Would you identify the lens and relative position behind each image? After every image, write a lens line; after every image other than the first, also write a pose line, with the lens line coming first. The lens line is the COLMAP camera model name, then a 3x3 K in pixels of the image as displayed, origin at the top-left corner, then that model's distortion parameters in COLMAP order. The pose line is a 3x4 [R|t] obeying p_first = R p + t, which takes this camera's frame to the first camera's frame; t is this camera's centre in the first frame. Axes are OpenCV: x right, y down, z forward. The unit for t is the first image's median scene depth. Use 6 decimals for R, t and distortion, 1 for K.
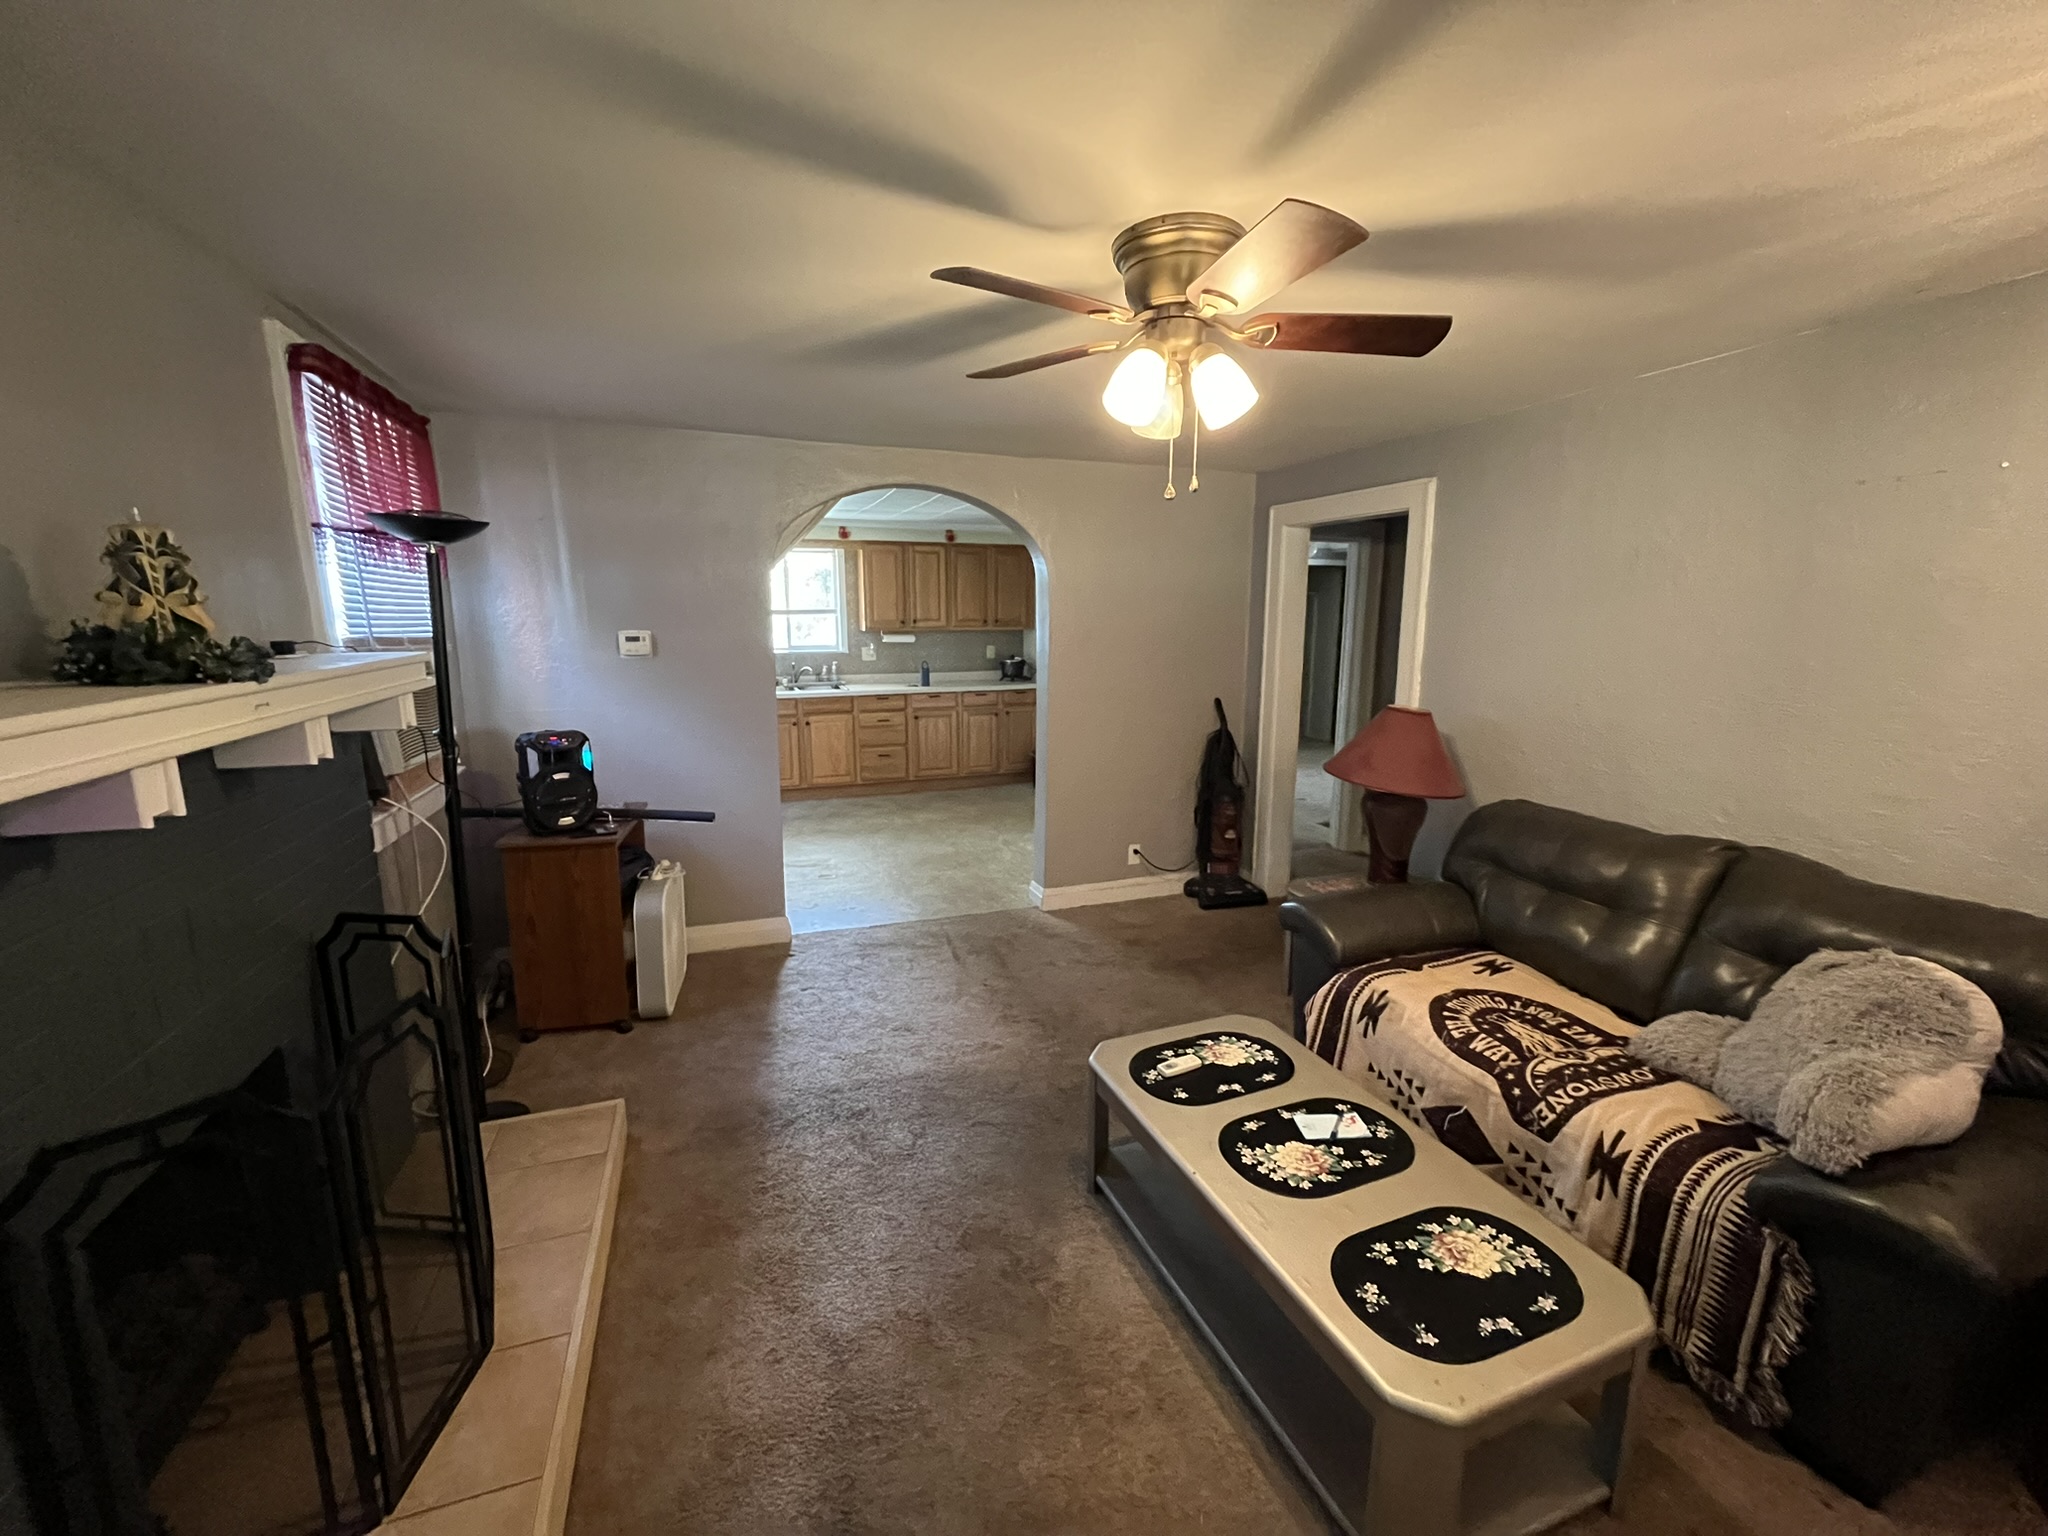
lens RADIAL K [[828.5, 0, 1015.7], [0, 828.5, 771.3], [0, 0, 1]] dist [-0.001916, 0.000021]
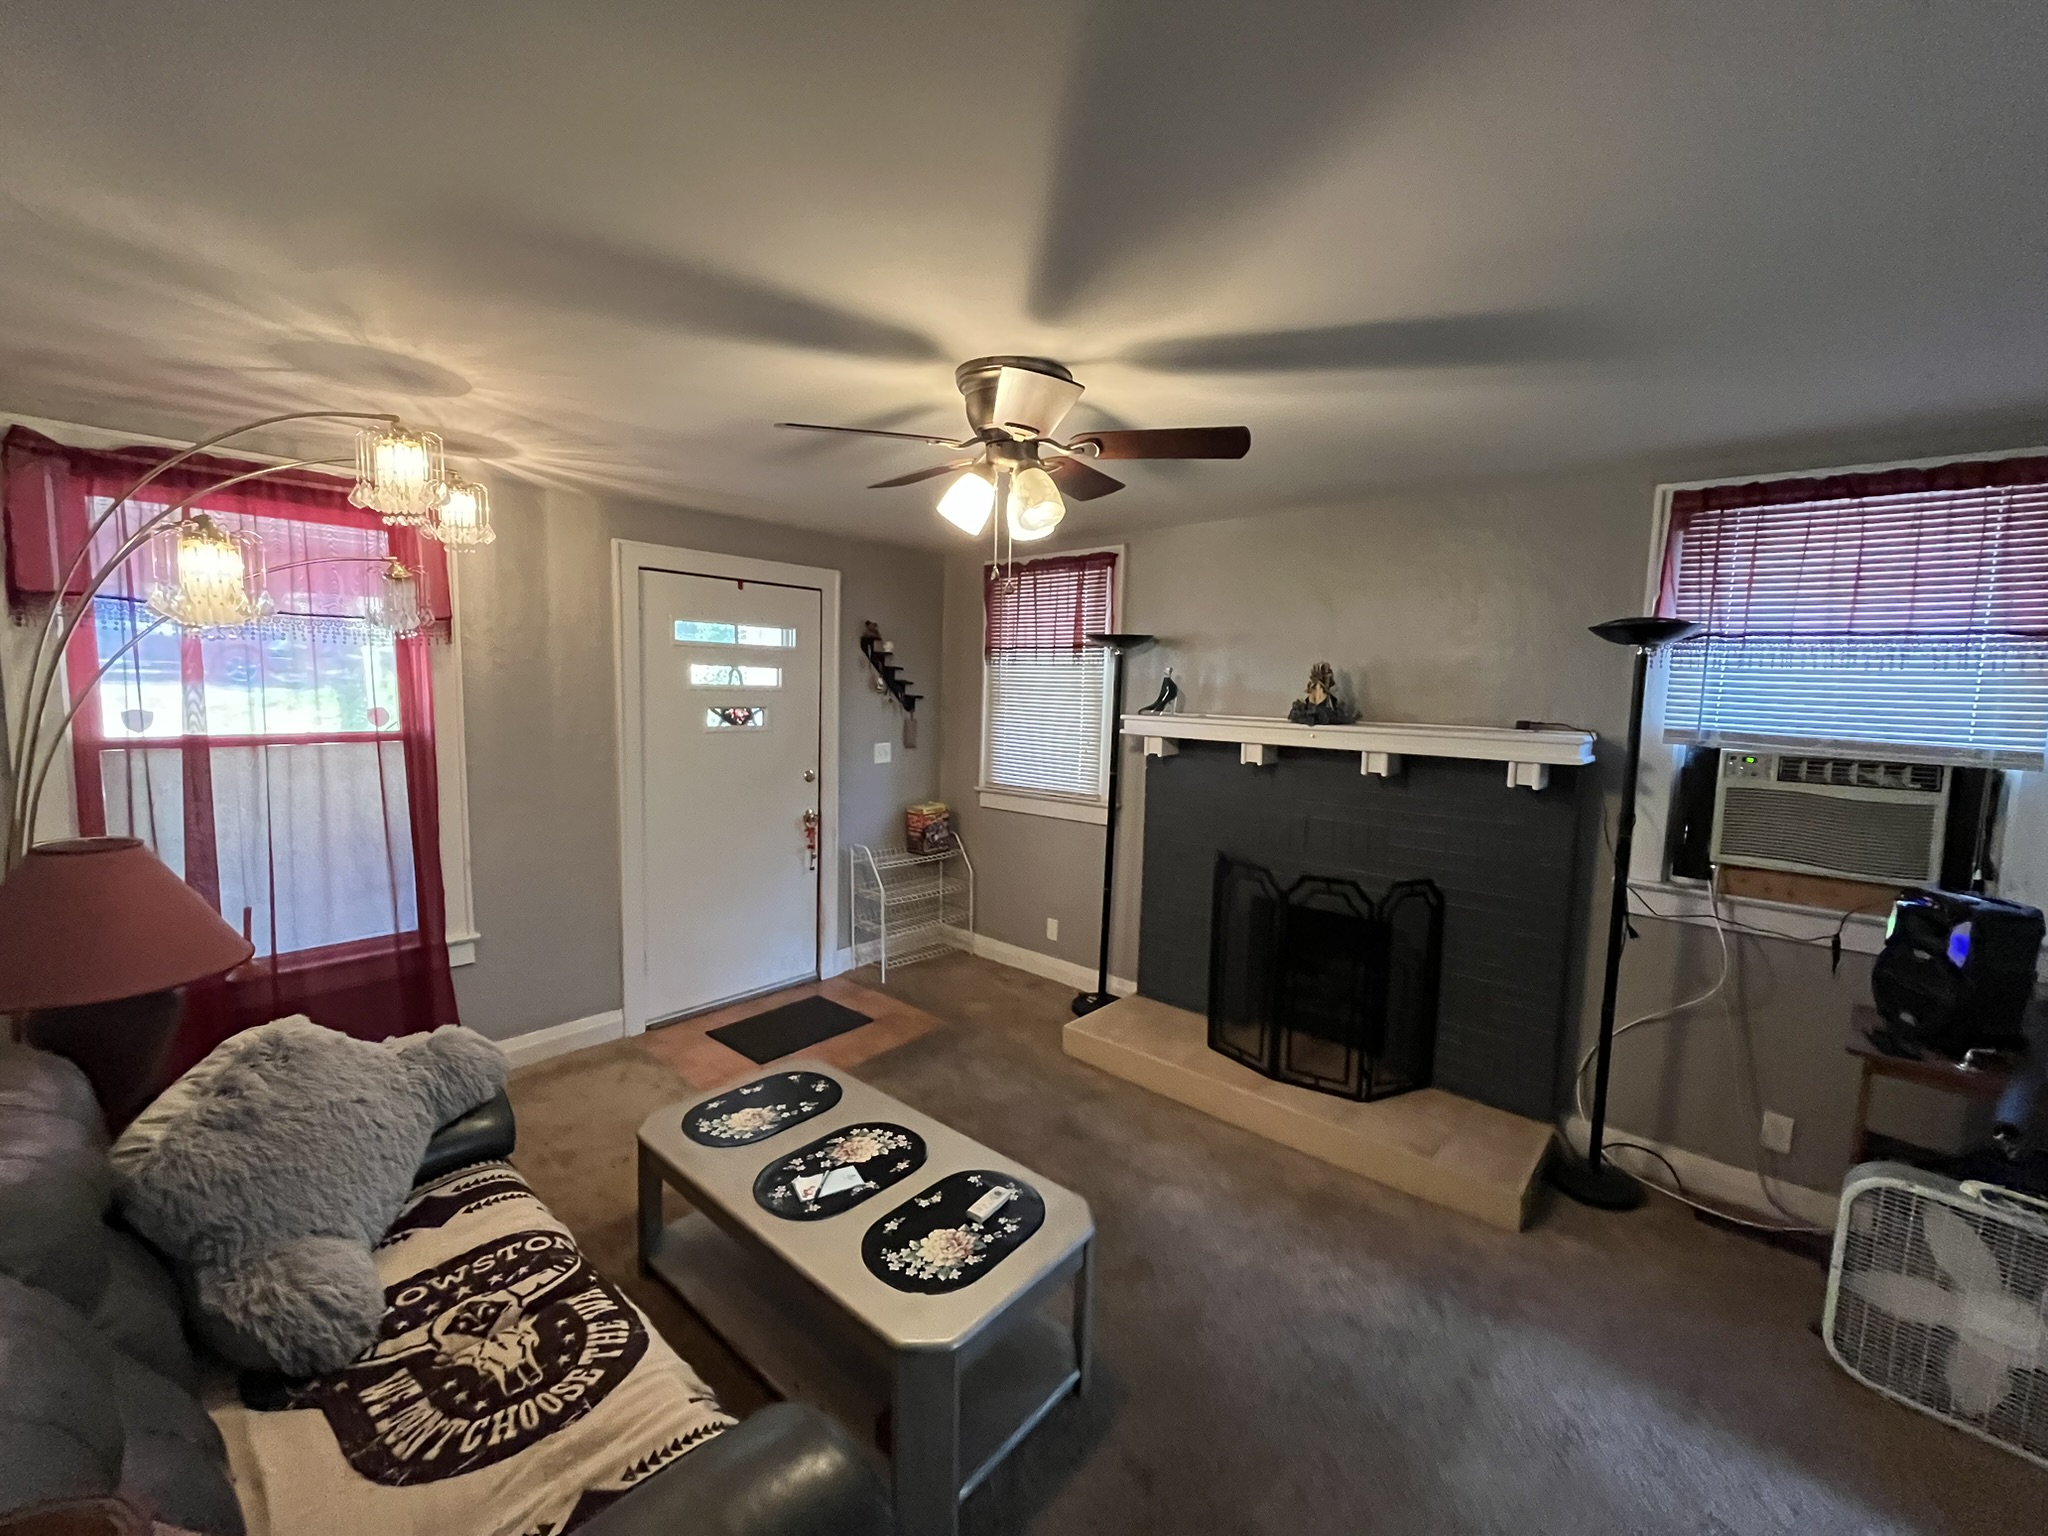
lens RADIAL K [[828.5, 0, 1024.0], [0, 828.5, 762.9], [0, 0, 1]] dist [-0.001916, 0.000021]
pose [[-0.877794, 0.023645, -0.478455, 0.622627], [-0.115790, 0.958692, 0.259812, -0.353921], [0.464834, 0.283462, -0.838796, 1.757233]]
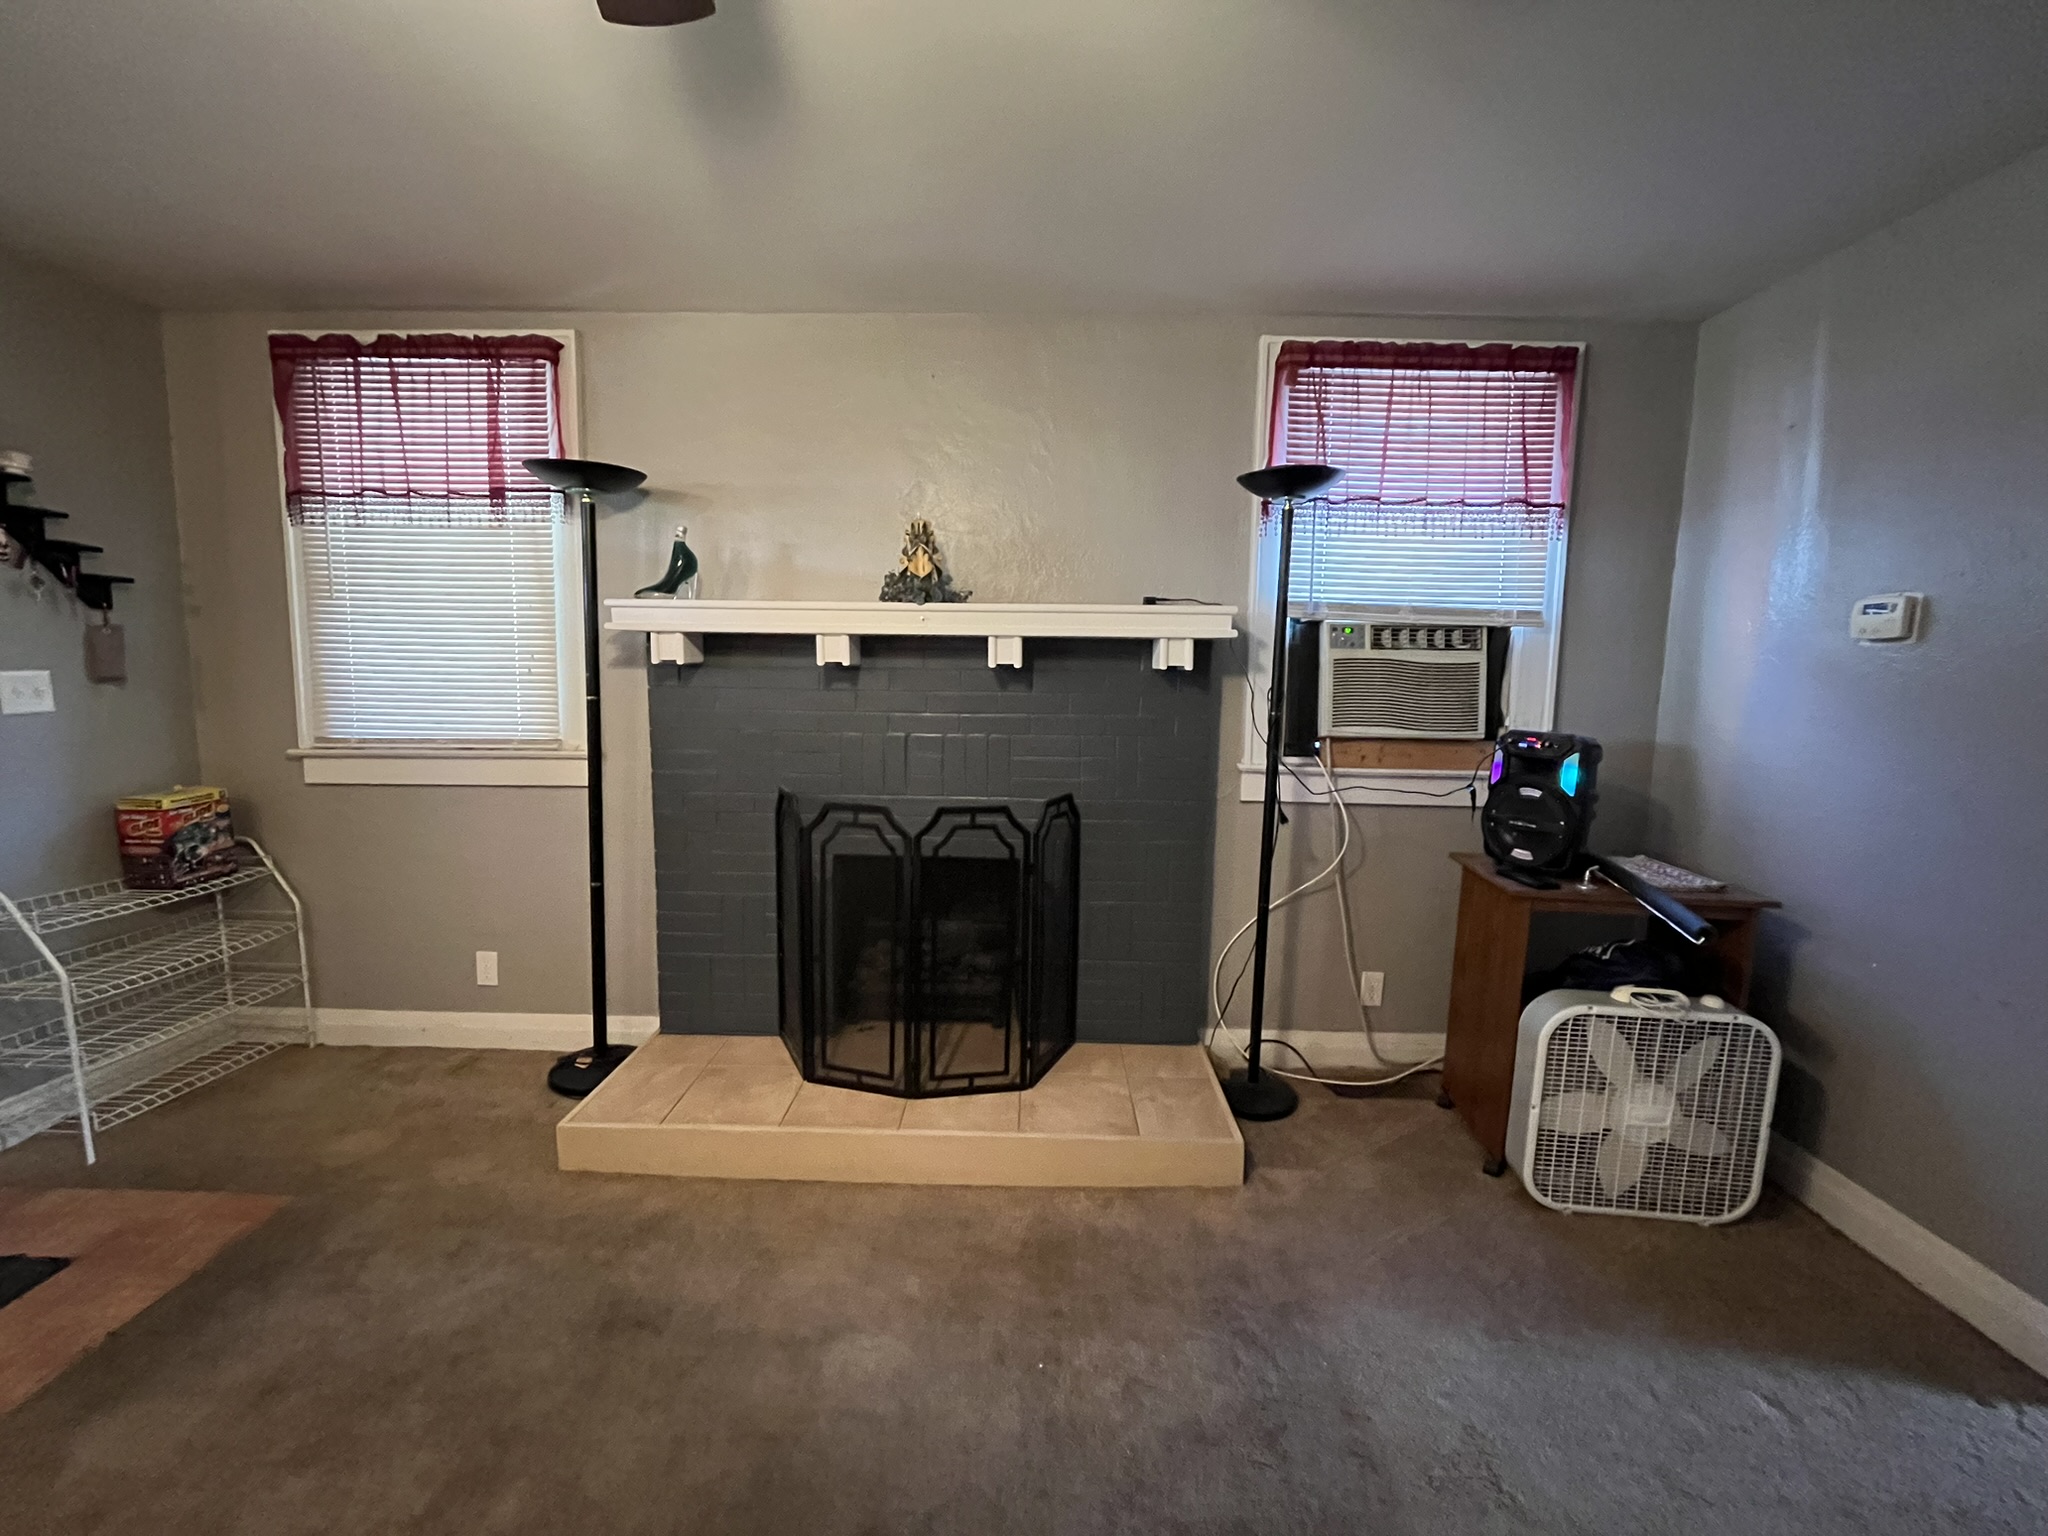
lens RADIAL K [[828.5, 0, 1015.8], [0, 828.5, 762.1], [0, 0, 1]] dist [-0.001916, 0.000021]
pose [[-0.358402, 0.097521, -0.928460, 0.419951], [-0.192128, 0.965535, 0.175580, -0.089580], [0.913584, 0.241311, -0.327313, 1.212717]]
